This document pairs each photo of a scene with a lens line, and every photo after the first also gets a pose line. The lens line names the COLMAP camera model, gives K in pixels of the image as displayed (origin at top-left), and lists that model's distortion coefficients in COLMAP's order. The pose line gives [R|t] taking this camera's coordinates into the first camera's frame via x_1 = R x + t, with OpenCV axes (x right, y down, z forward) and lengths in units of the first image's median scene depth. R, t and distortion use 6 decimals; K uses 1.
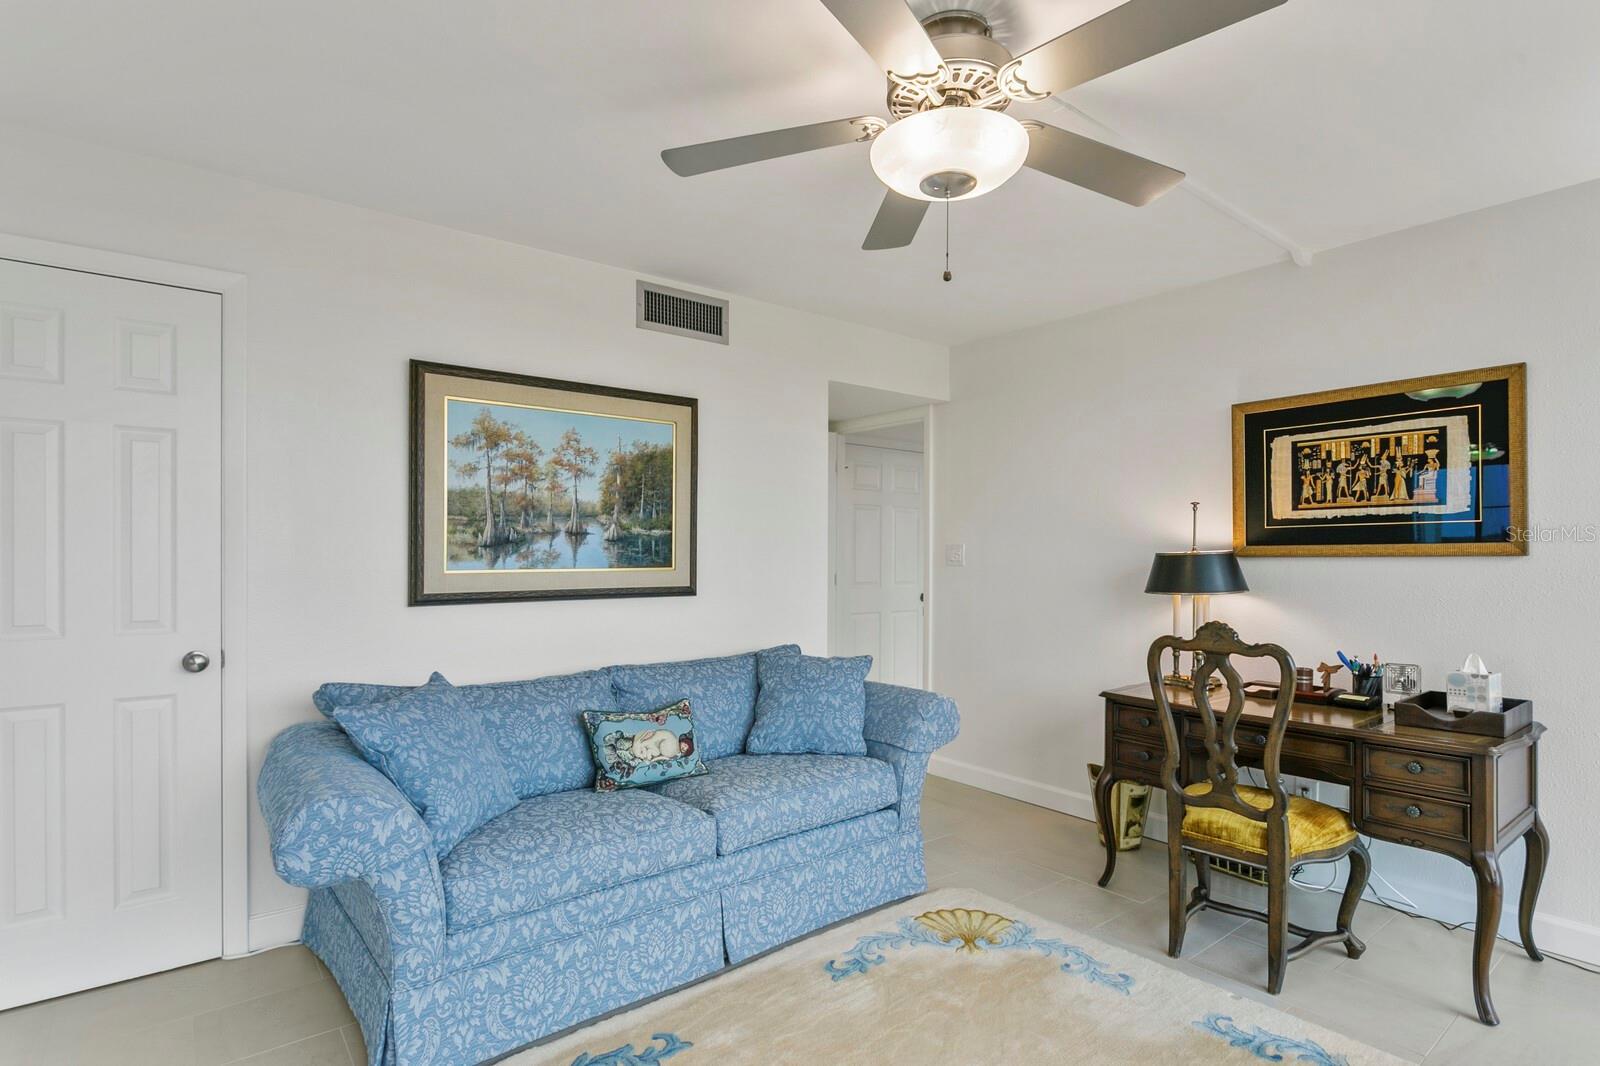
lens RADIAL K [[790.3, 0, 800.0], [0, 790.3, 533.0], [0, 0, 1]] dist [-0.019787, 0.008009]
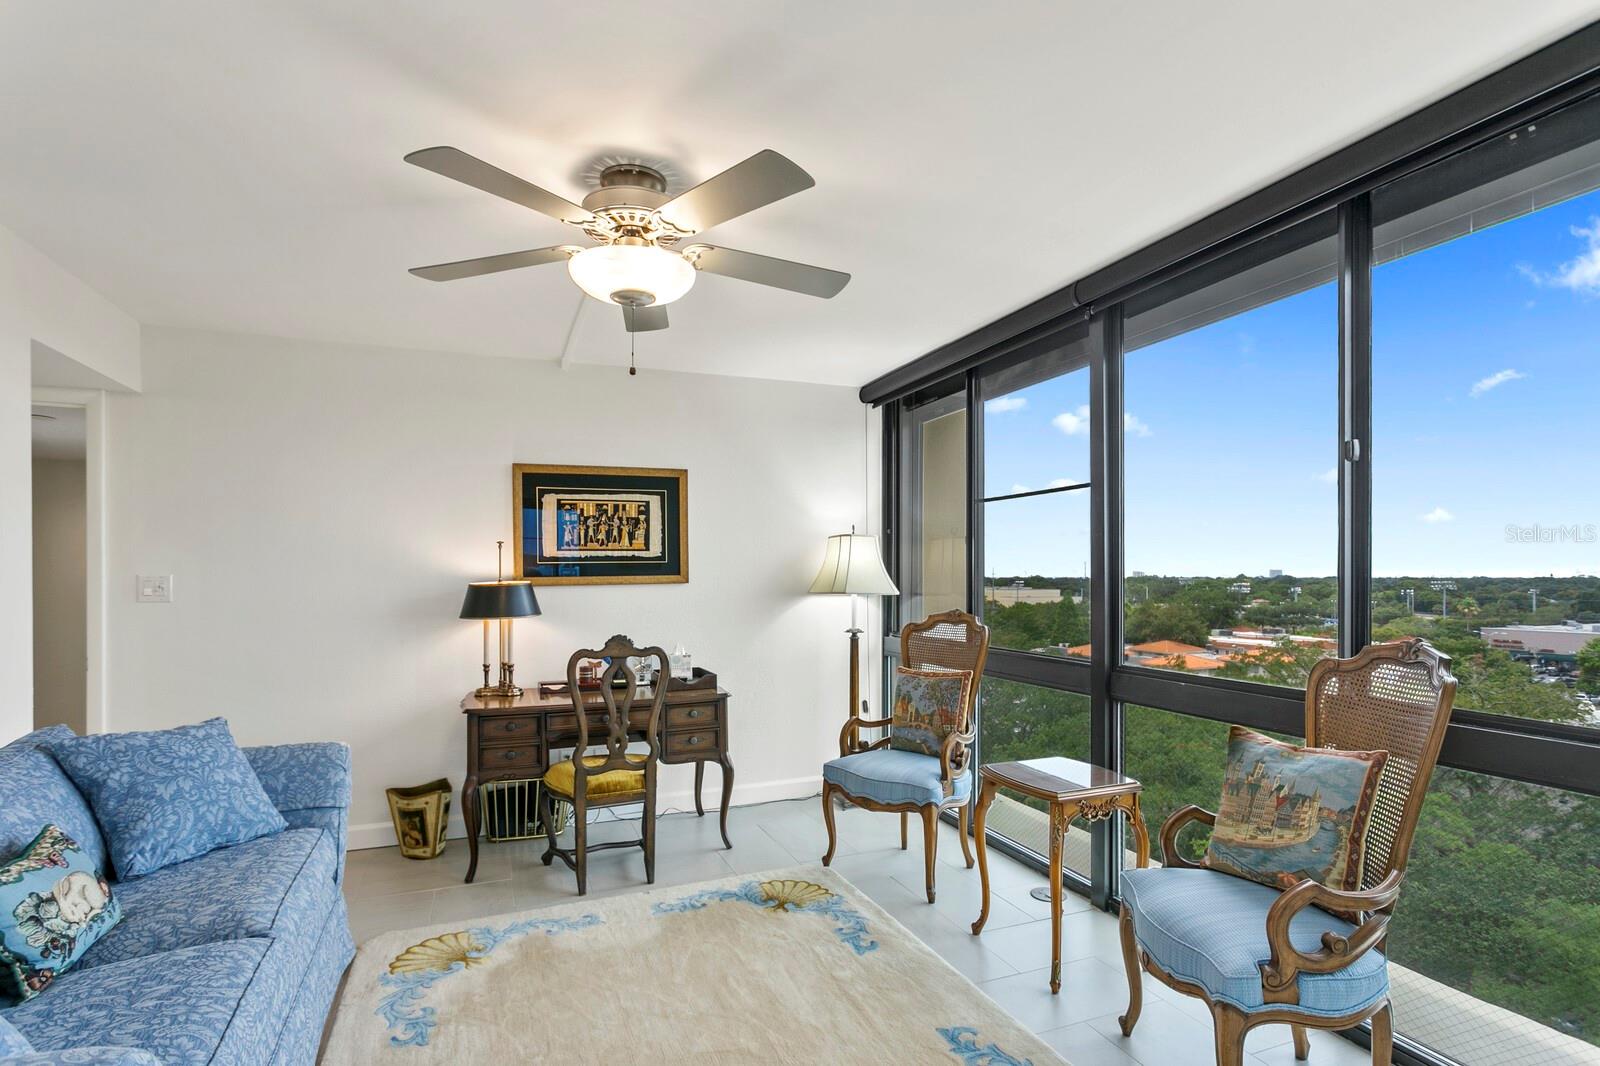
lens RADIAL K [[786.1, 0, 799.5], [0, 786.1, 546.0], [0, 0, 1]] dist [-0.021515, 0.007637]
pose [[0.299692, 0.028567, 0.953608, -0.563644], [-0.020218, 0.999517, -0.023588, -0.014513], [-0.953822, -0.012211, 0.300125, 0.226627]]
